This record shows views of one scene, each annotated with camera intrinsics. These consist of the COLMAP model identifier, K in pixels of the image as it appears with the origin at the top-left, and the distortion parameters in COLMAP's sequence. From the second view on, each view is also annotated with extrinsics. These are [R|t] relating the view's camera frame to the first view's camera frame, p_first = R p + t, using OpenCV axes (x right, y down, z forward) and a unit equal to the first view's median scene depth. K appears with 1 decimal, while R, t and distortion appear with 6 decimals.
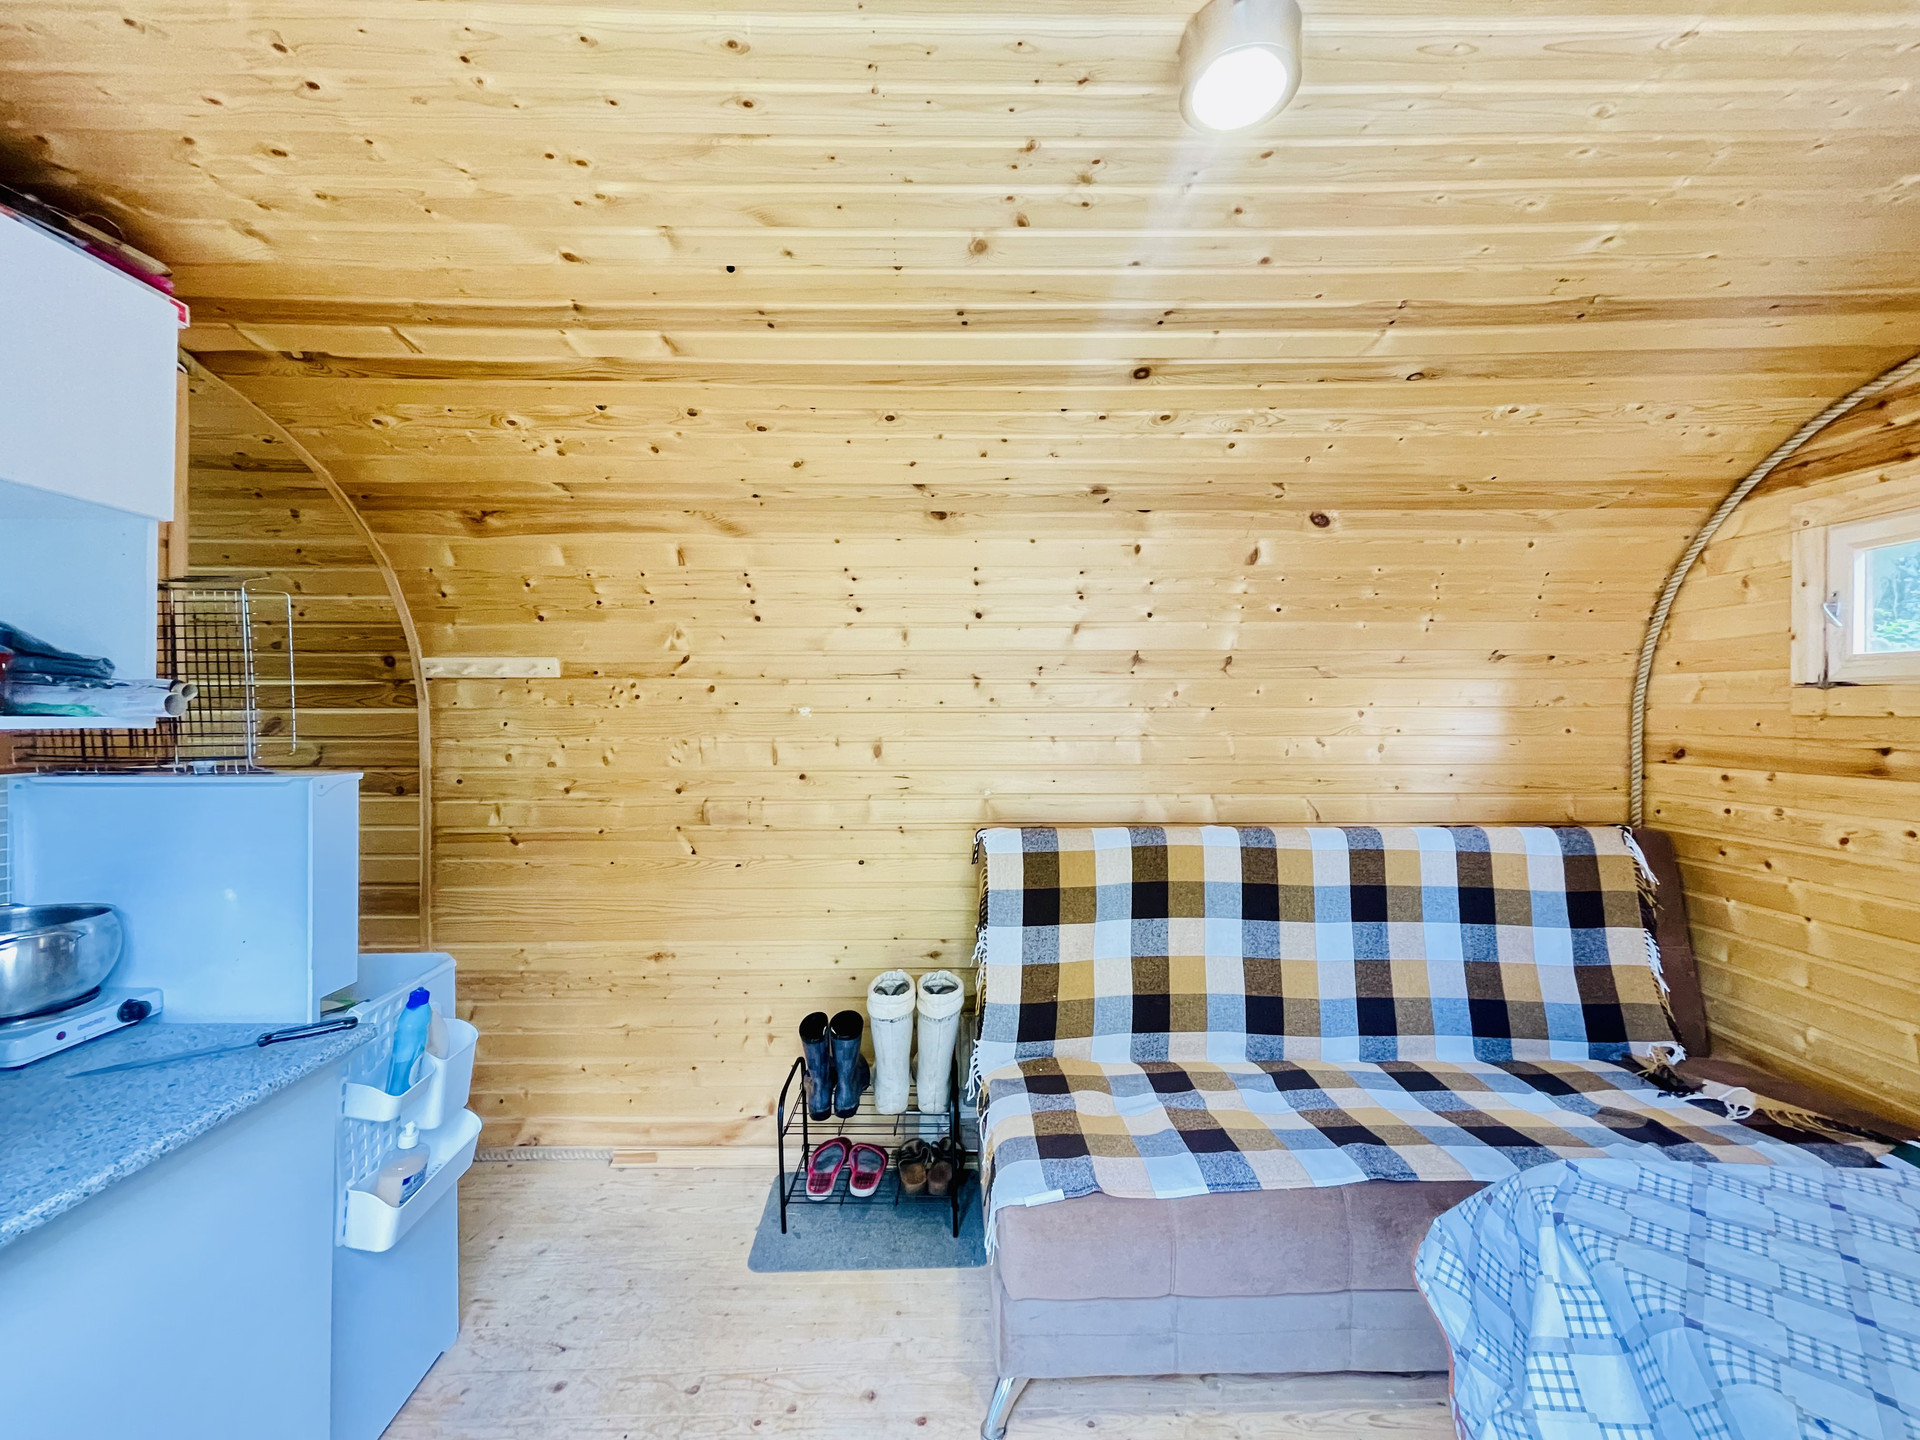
lens RADIAL K [[785.4, 0, 960.0], [0, 785.4, 720.0], [0, 0, 1]] dist [0.000189, 0.000072]
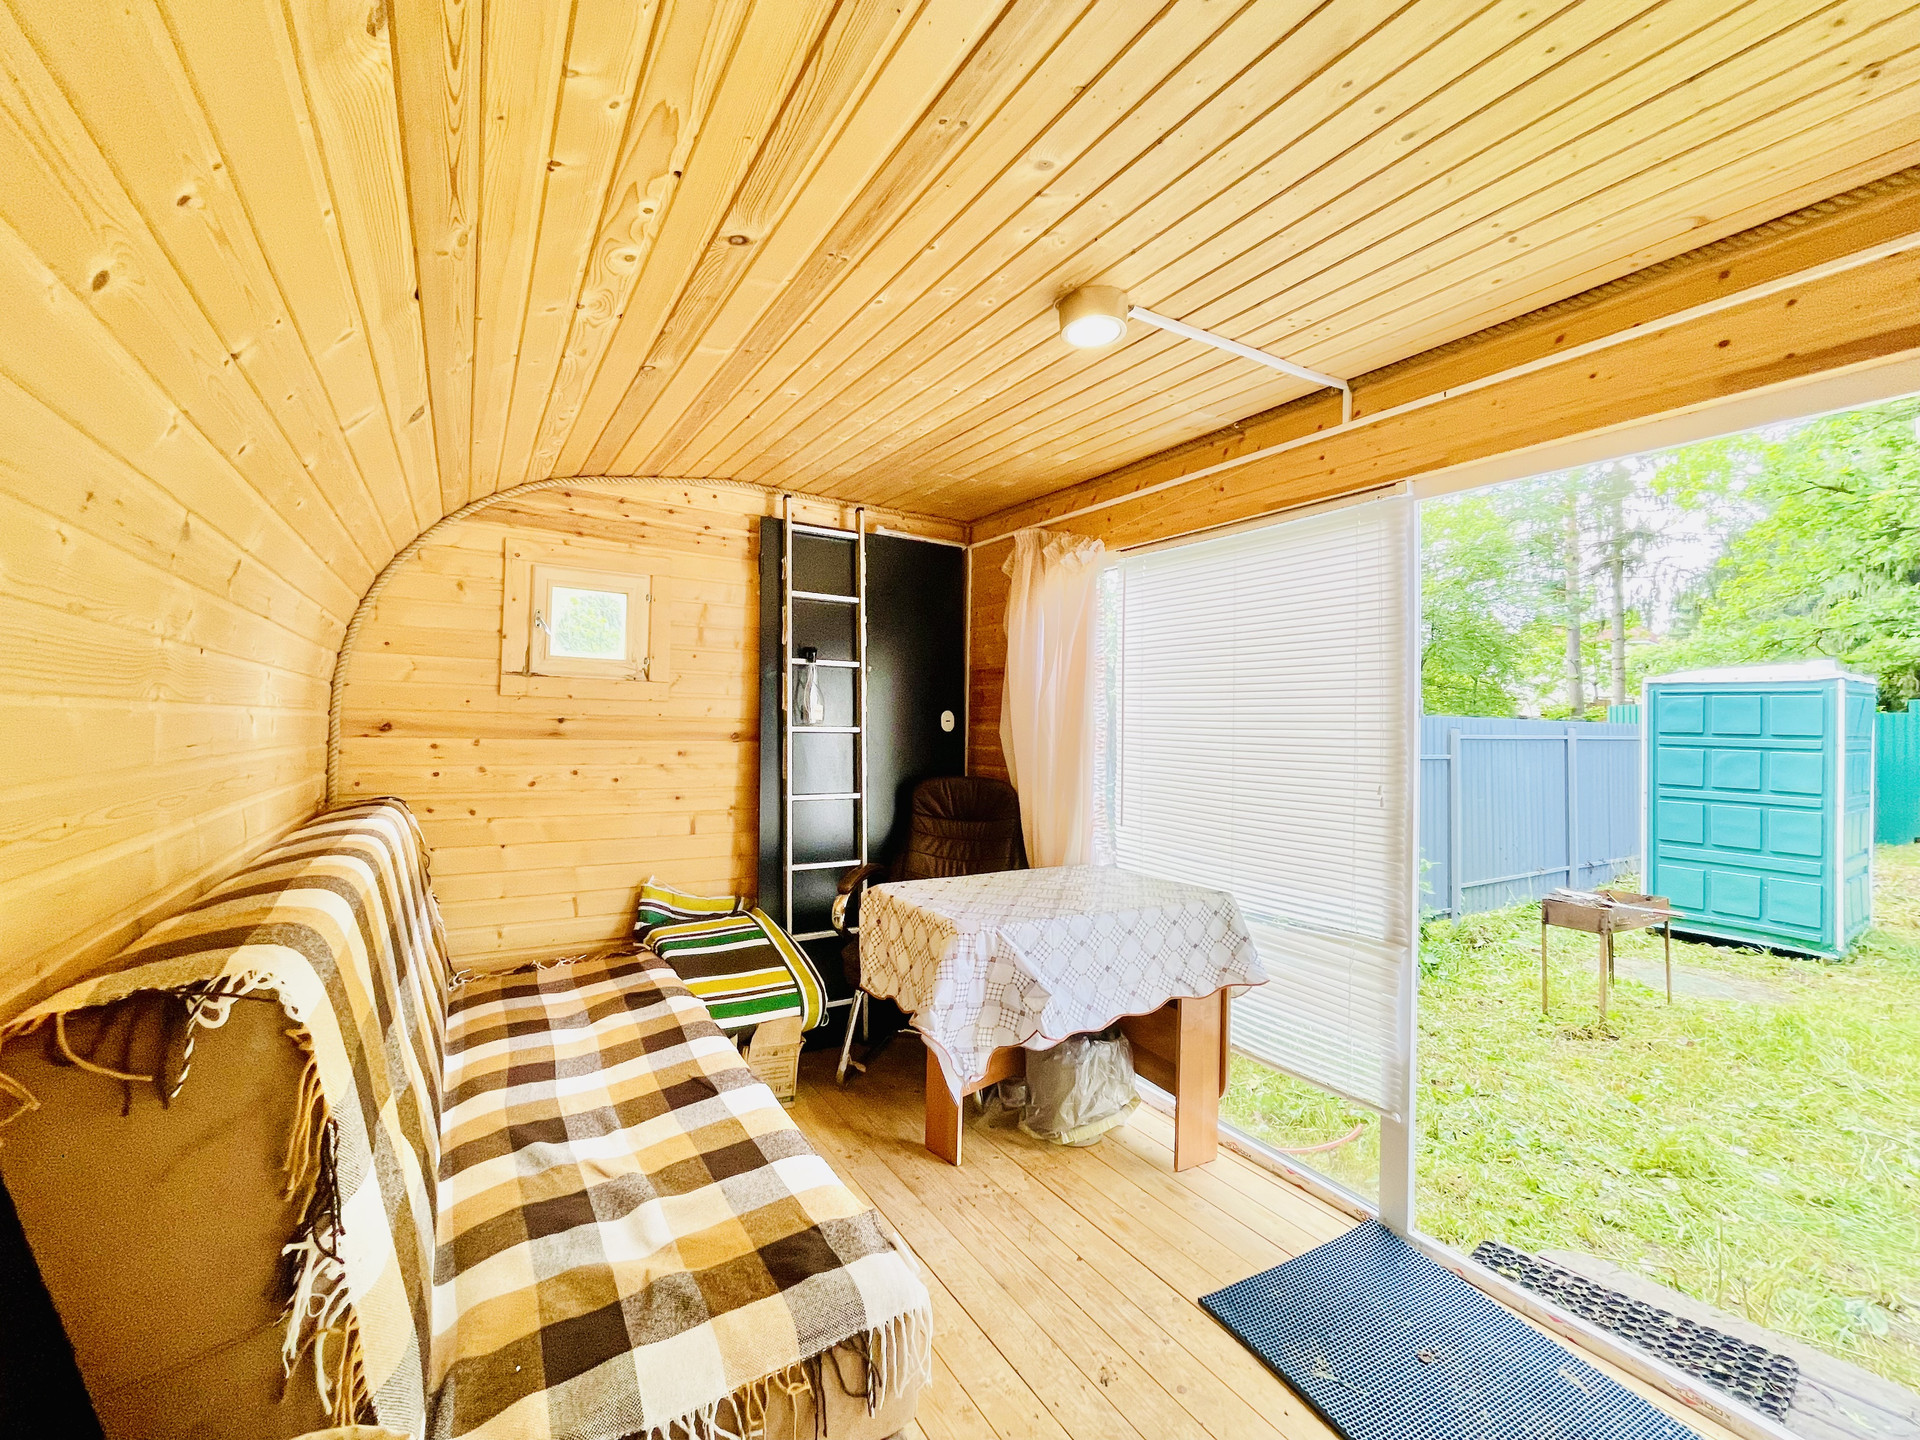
lens RADIAL K [[785.4, 0, 960.0], [0, 785.4, 720.0], [0, 0, 1]] dist [0.000189, 0.000072]
pose [[-0.539062, -0.006323, 0.842242, -0.469695], [-0.013198, 0.999912, -0.000941, 0.026515], [-0.842163, -0.011623, -0.539098, 1.035168]]
